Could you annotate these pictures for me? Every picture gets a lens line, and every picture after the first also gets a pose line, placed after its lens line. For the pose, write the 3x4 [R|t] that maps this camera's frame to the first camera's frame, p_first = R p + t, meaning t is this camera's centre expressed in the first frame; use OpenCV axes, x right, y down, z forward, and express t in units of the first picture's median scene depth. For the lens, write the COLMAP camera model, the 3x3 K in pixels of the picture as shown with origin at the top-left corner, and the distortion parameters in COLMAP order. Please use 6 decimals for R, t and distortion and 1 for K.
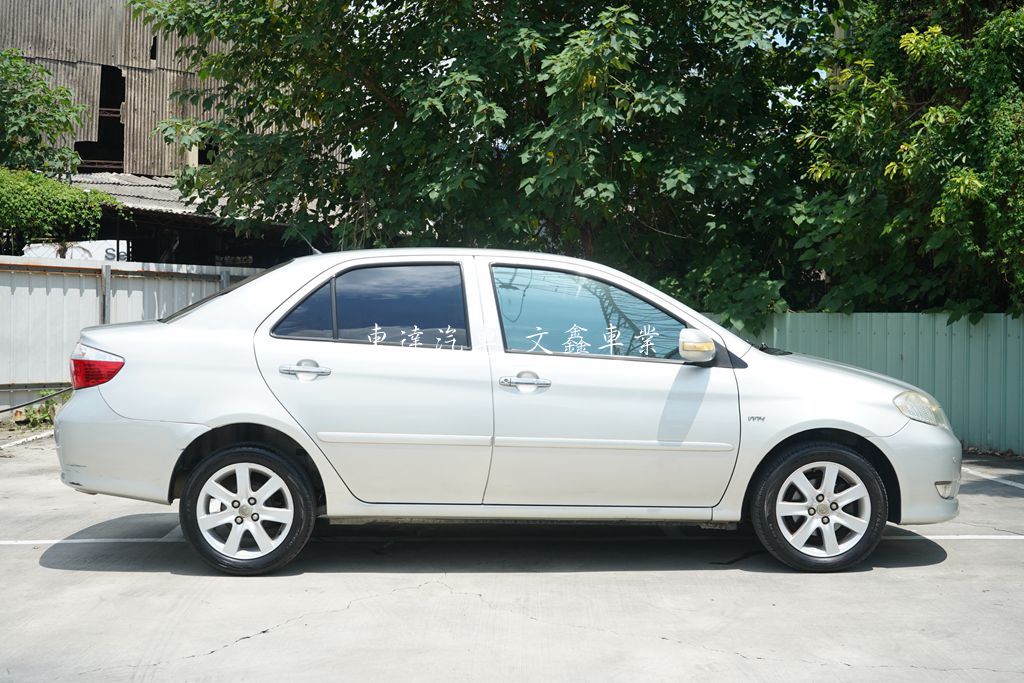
lens RADIAL K [[1311.4, 0, 512.5], [0, 1311.4, 338.0], [0, 0, 1]] dist [0.012132, 0.000000]
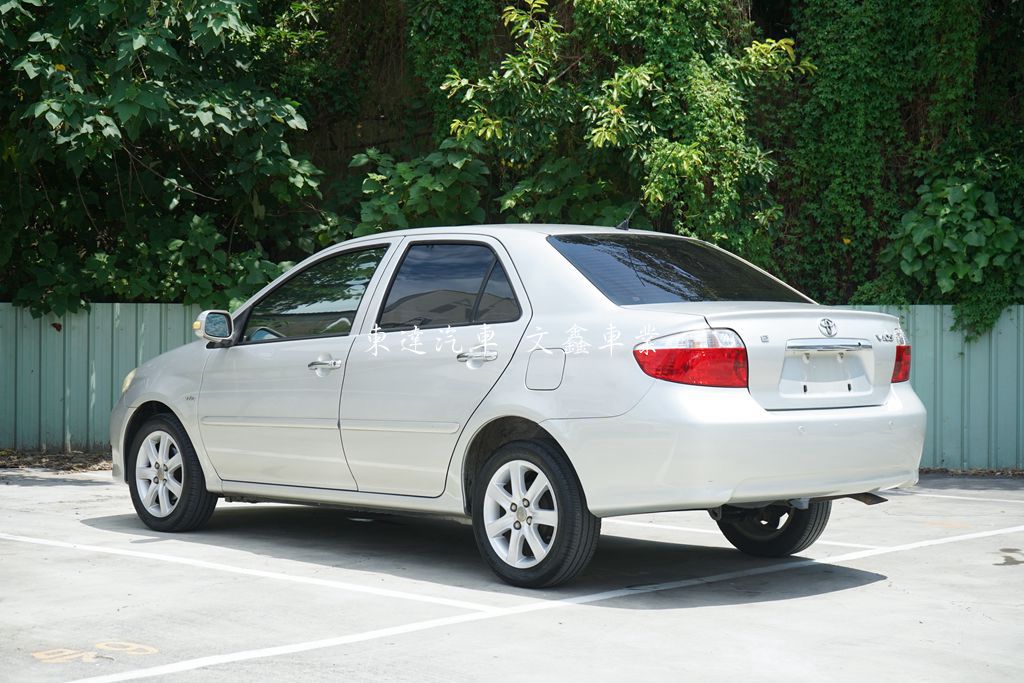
lens RADIAL K [[1926.4, 0, 512.8], [0, 1926.4, 349.5], [0, 0, 1]] dist [-0.040500, 0.000000]
pose [[0.691997, -0.009227, 0.721842, -0.637576], [0.009802, 0.999946, 0.003386, 0.005827], [-0.721834, 0.004732, 0.692050, 0.173845]]
